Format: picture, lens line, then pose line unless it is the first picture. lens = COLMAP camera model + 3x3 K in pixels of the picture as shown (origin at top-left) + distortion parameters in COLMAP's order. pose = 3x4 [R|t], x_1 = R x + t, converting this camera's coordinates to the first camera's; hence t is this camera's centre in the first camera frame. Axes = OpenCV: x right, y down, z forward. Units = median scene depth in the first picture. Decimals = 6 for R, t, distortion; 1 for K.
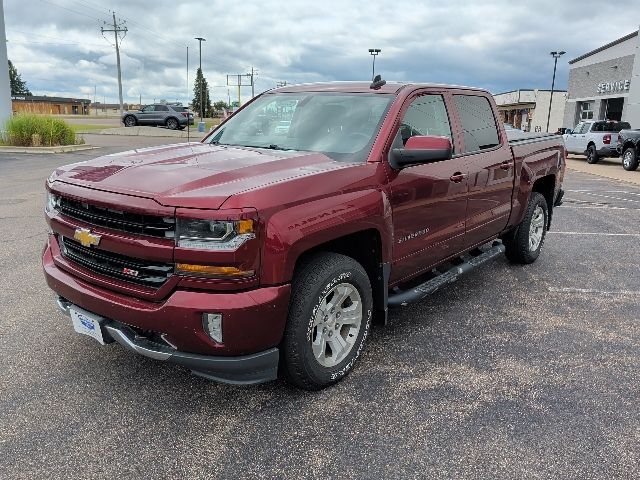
lens RADIAL K [[536.9, 0, 323.2], [0, 536.9, 242.0], [0, 0, 1]] dist [0.026551, -0.027408]
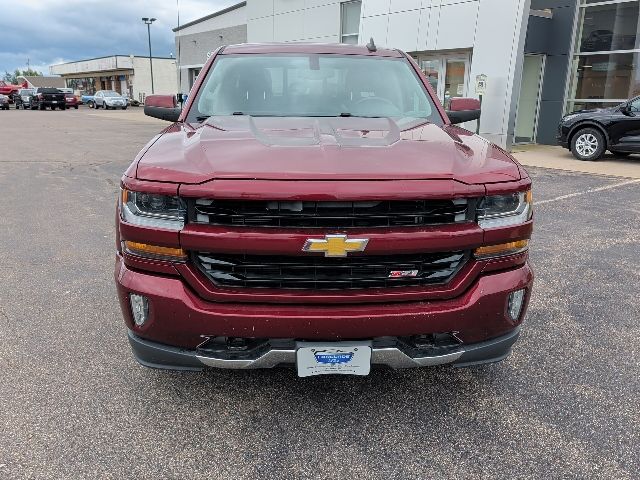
lens RADIAL K [[536.9, 0, 319.7], [0, 536.9, 239.7], [0, 0, 1]] dist [0.026551, -0.027408]
pose [[0.750096, -0.193405, 0.632417, -0.728126], [0.158983, 0.980972, 0.111433, -0.080591], [-0.641935, 0.016958, 0.766571, 0.344680]]
